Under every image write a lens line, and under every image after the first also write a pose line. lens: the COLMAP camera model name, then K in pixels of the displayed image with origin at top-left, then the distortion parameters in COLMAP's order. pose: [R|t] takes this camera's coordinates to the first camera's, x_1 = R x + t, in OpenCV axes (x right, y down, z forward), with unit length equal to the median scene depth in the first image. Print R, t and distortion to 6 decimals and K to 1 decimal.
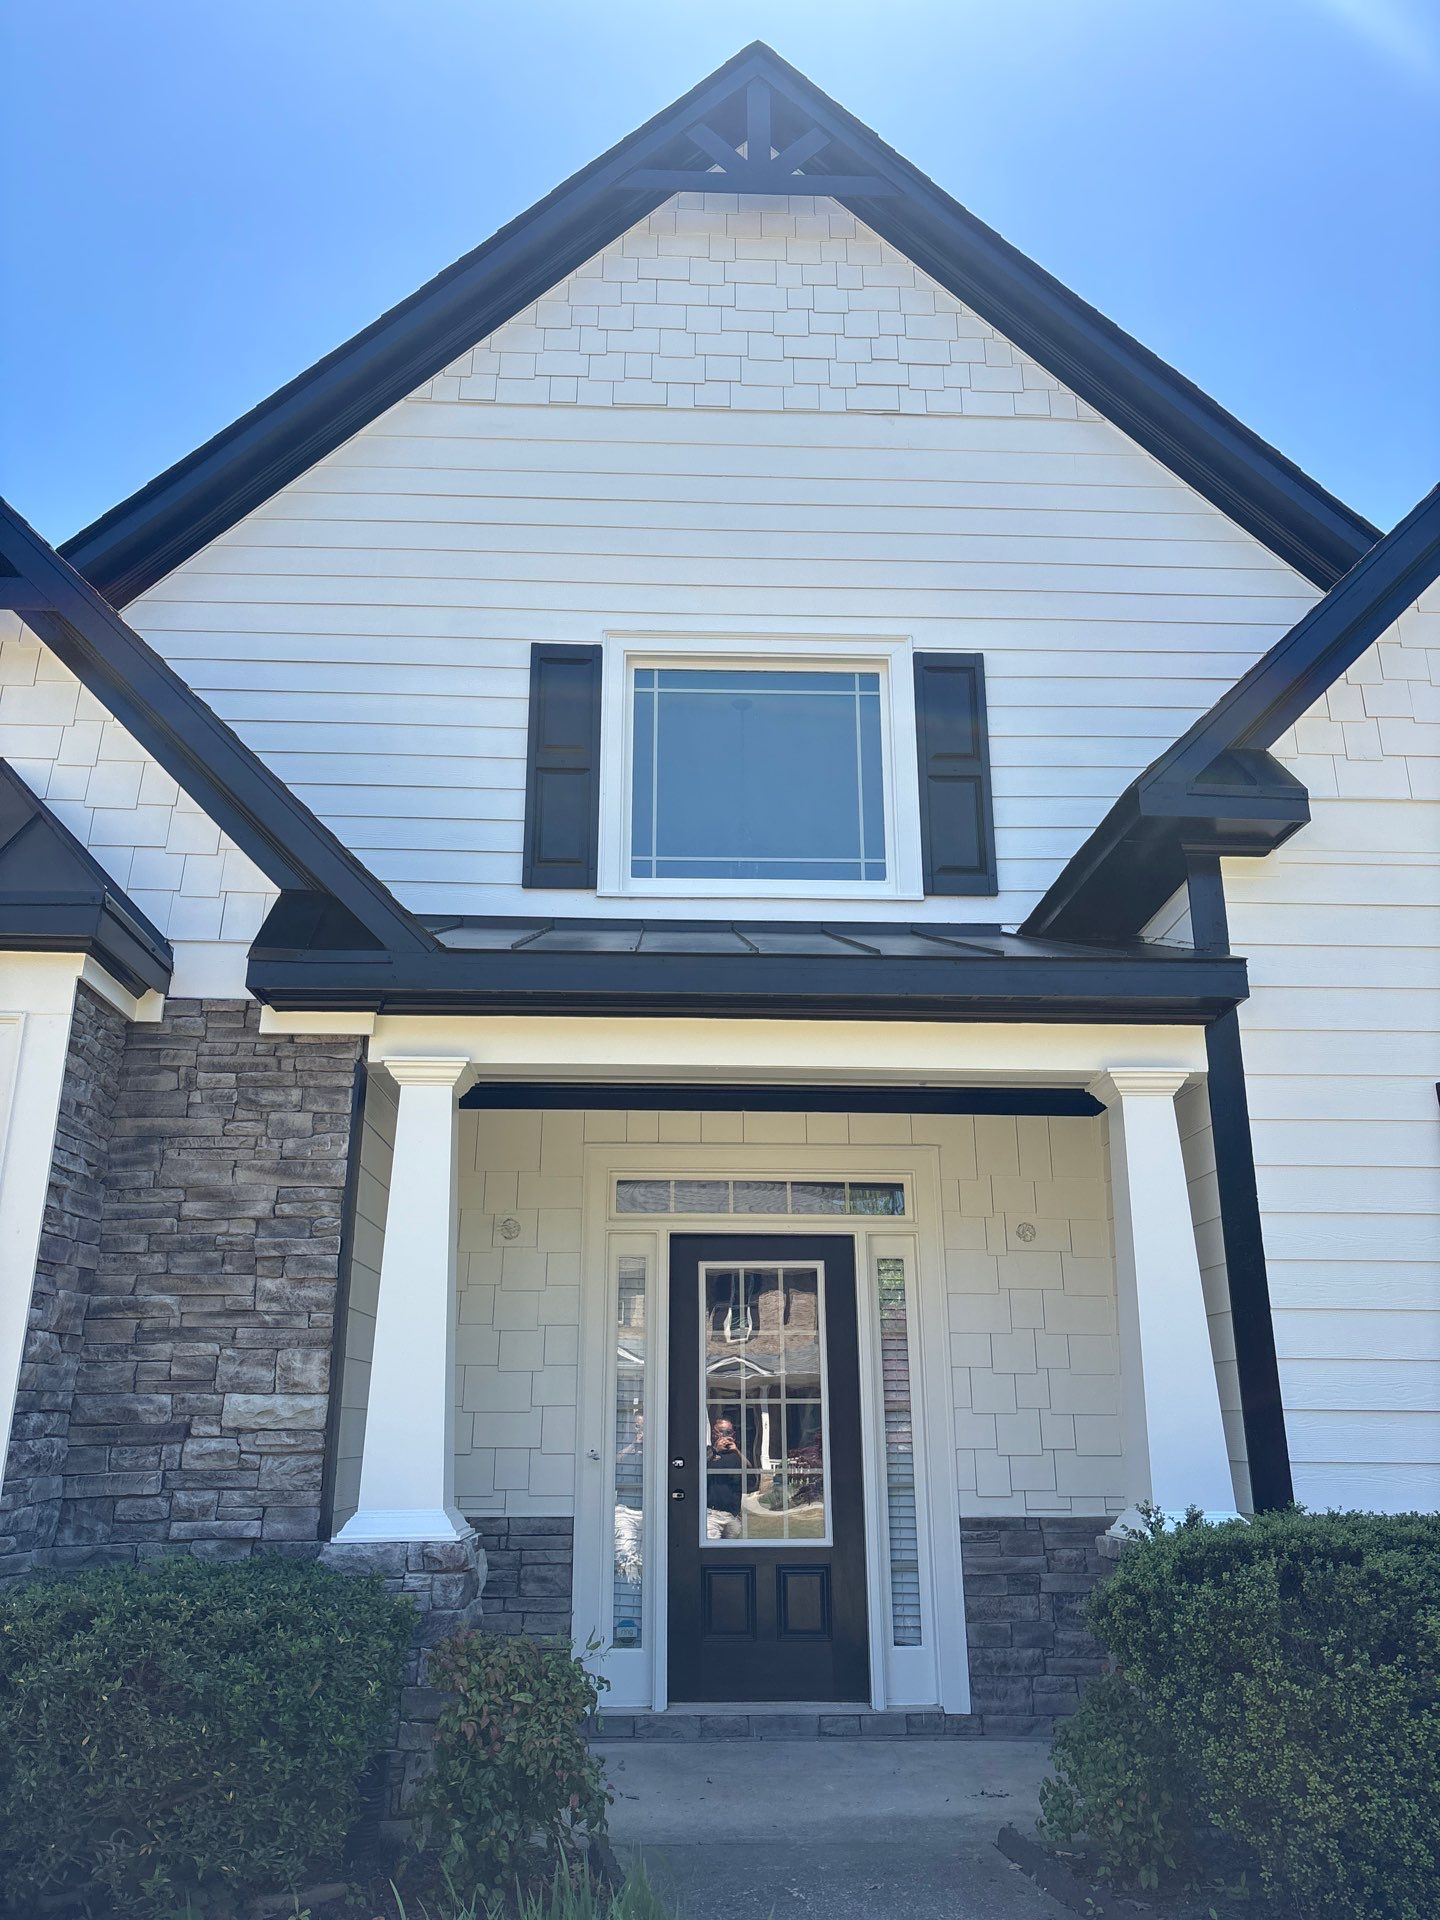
lens RADIAL K [[1461.8, 0, 712.4], [0, 1461.8, 951.8], [0, 0, 1]] dist [0.040870, -0.038237]
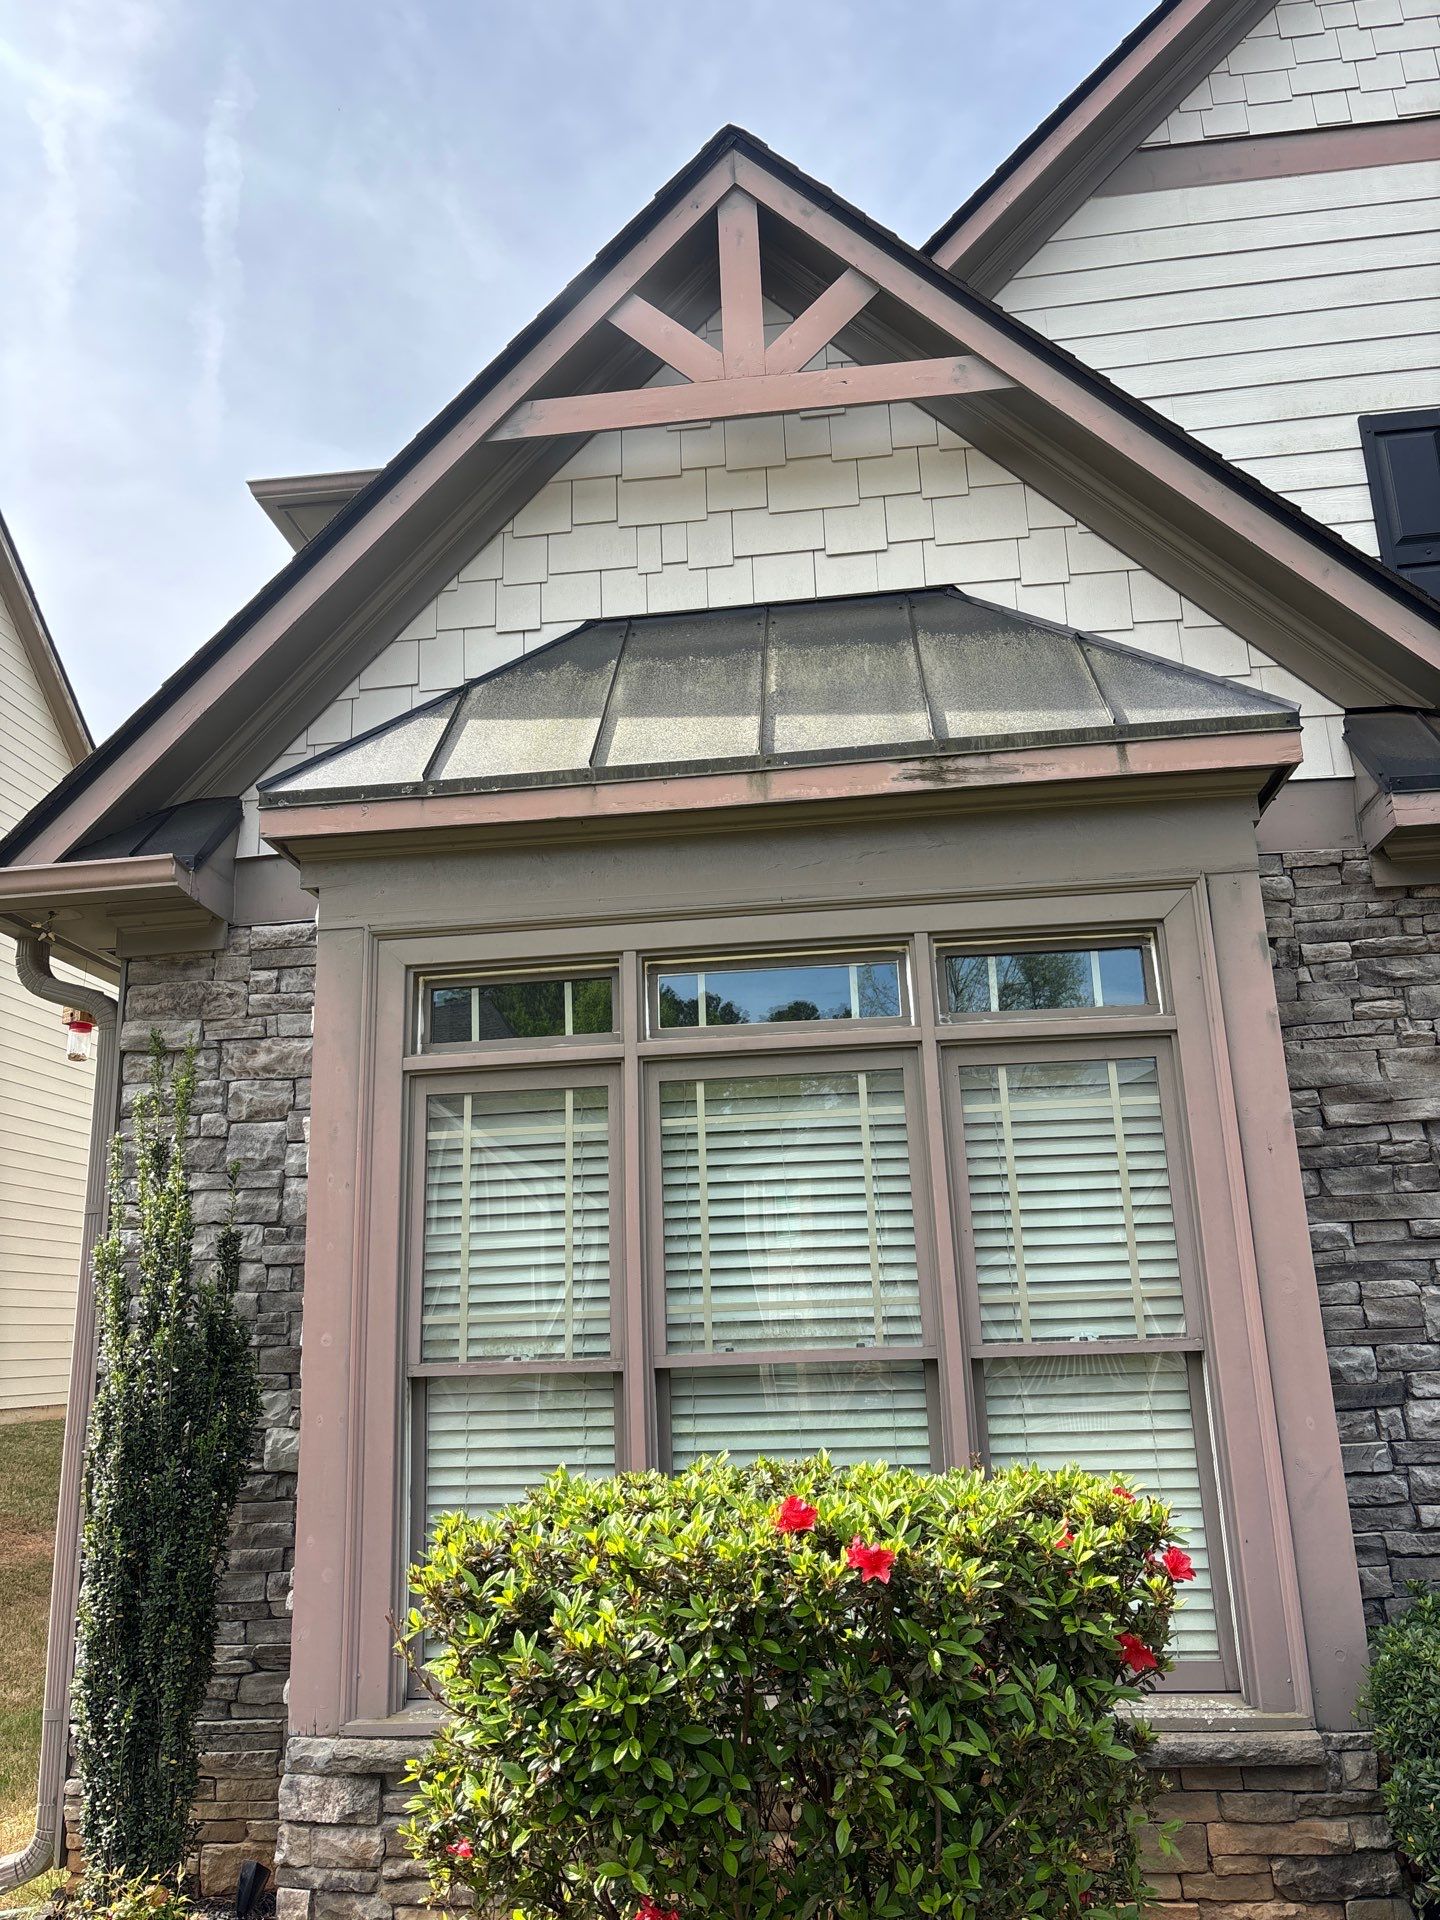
lens RADIAL K [[1461.8, 0, 719.1], [0, 1461.8, 949.7], [0, 0, 1]] dist [0.040870, -0.038237]
pose [[0.988974, -0.075819, -0.127208, -0.520748], [0.082919, 0.995226, 0.051470, 0.017278], [0.122698, -0.061450, 0.990540, 0.164027]]
